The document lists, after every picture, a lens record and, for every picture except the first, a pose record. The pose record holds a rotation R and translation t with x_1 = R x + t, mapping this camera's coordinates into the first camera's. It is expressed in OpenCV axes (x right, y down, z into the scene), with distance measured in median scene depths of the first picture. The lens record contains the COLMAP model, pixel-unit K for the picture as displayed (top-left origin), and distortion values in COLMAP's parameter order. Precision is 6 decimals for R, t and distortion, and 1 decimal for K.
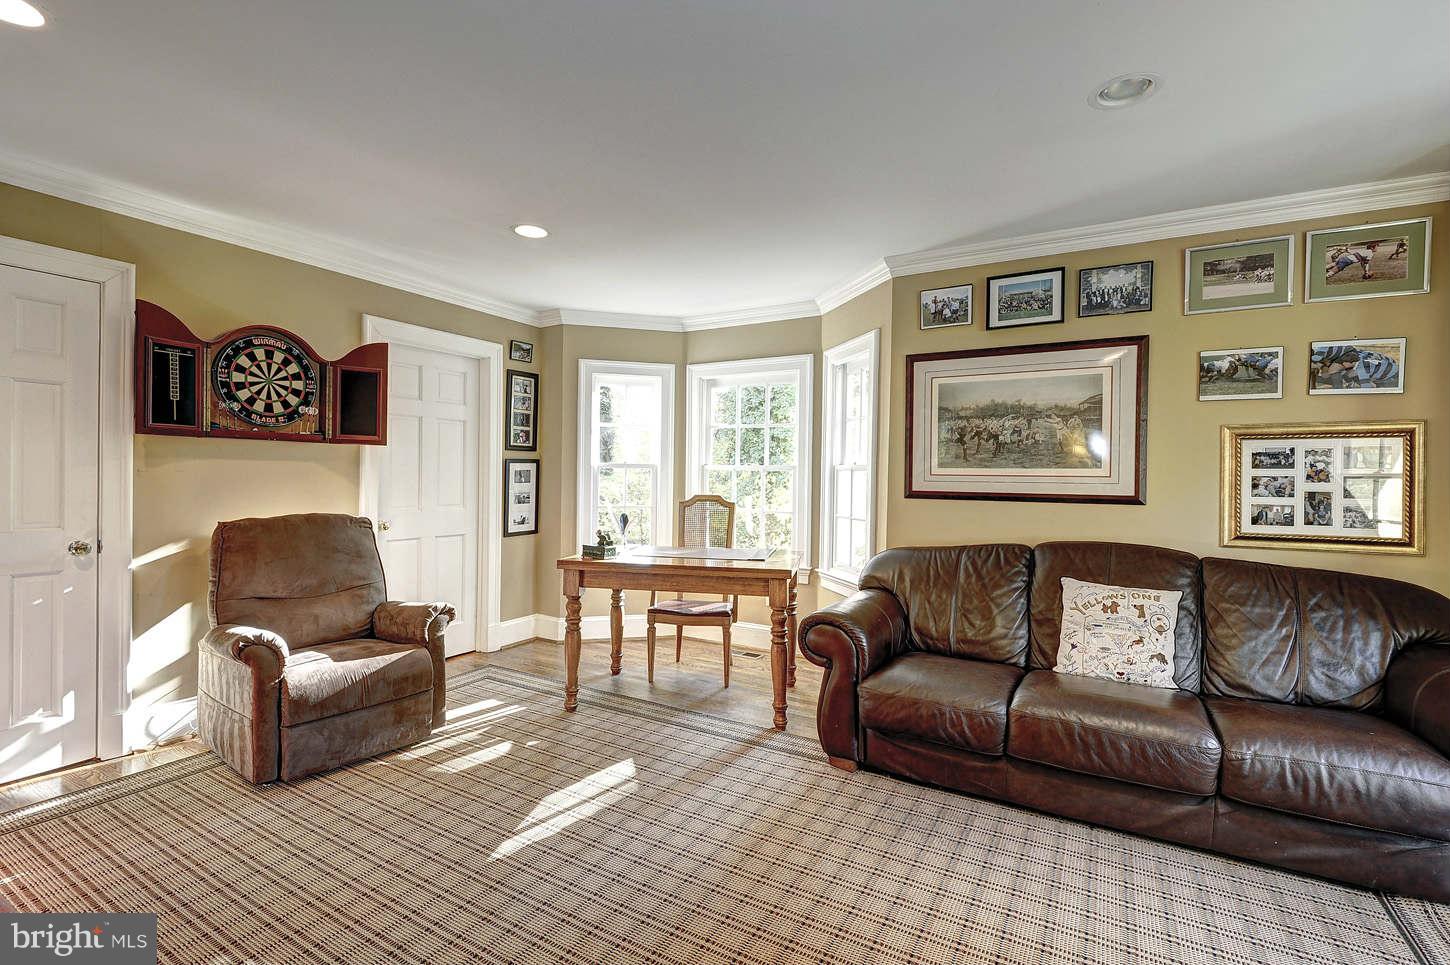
lens RADIAL K [[663.0, 0, 718.3], [0, 663.0, 482.3], [0, 0, 1]] dist [-0.012785, -0.003052]
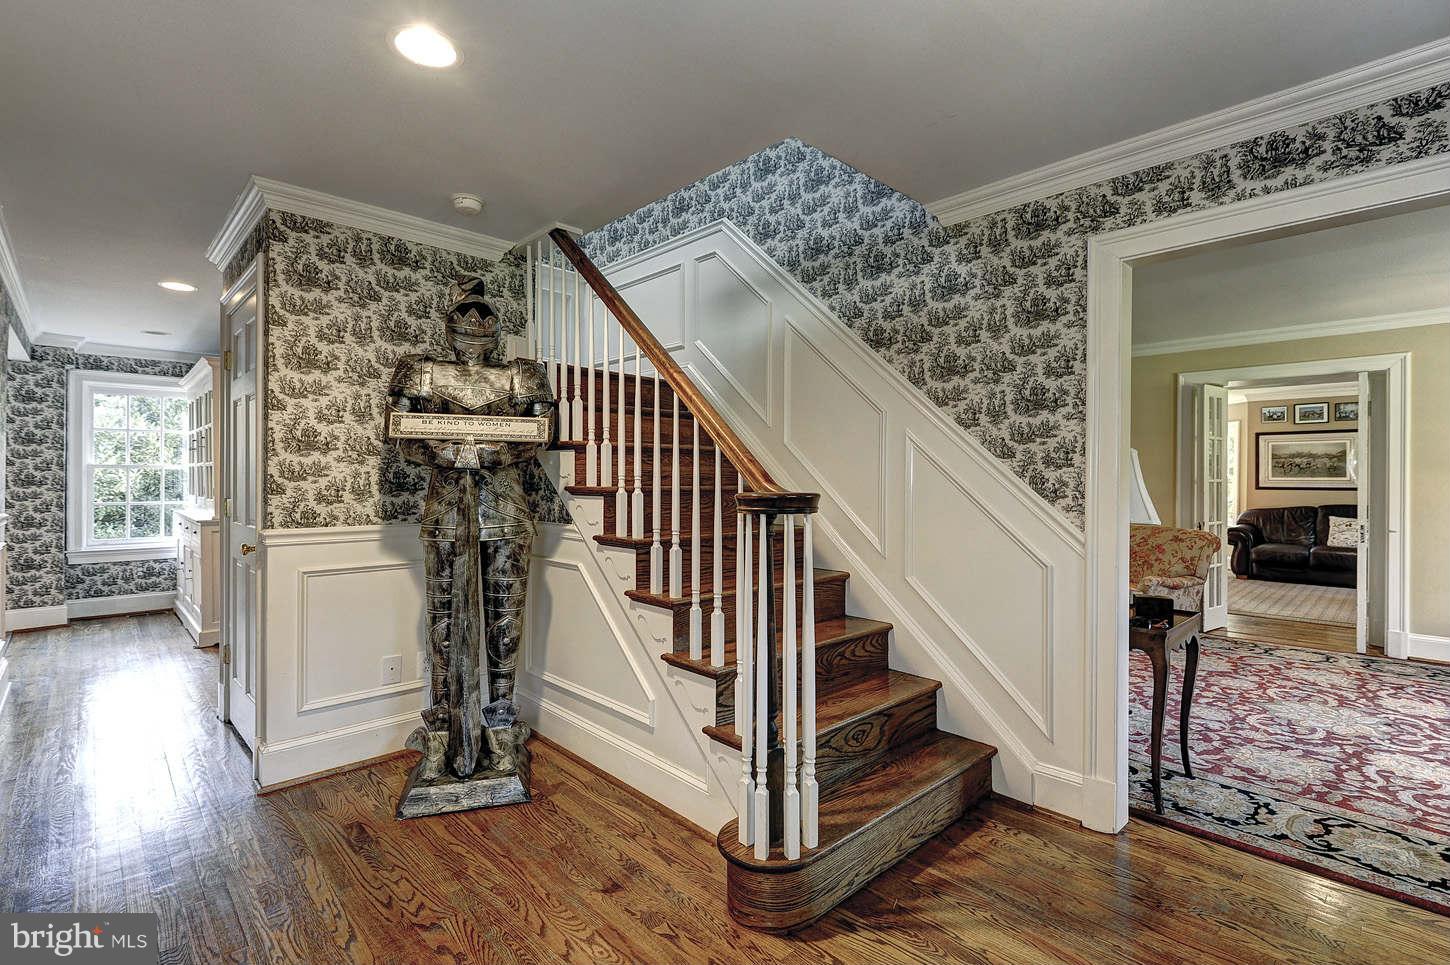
lens RADIAL K [[663.0, 0, 727.6], [0, 663.0, 479.5], [0, 0, 1]] dist [-0.012785, -0.003052]
pose [[0.961036, -0.012028, -0.276163, -1.036364], [0.009715, 0.999905, -0.009741, -0.010043], [0.276254, 0.006678, 0.961061, -2.113382]]
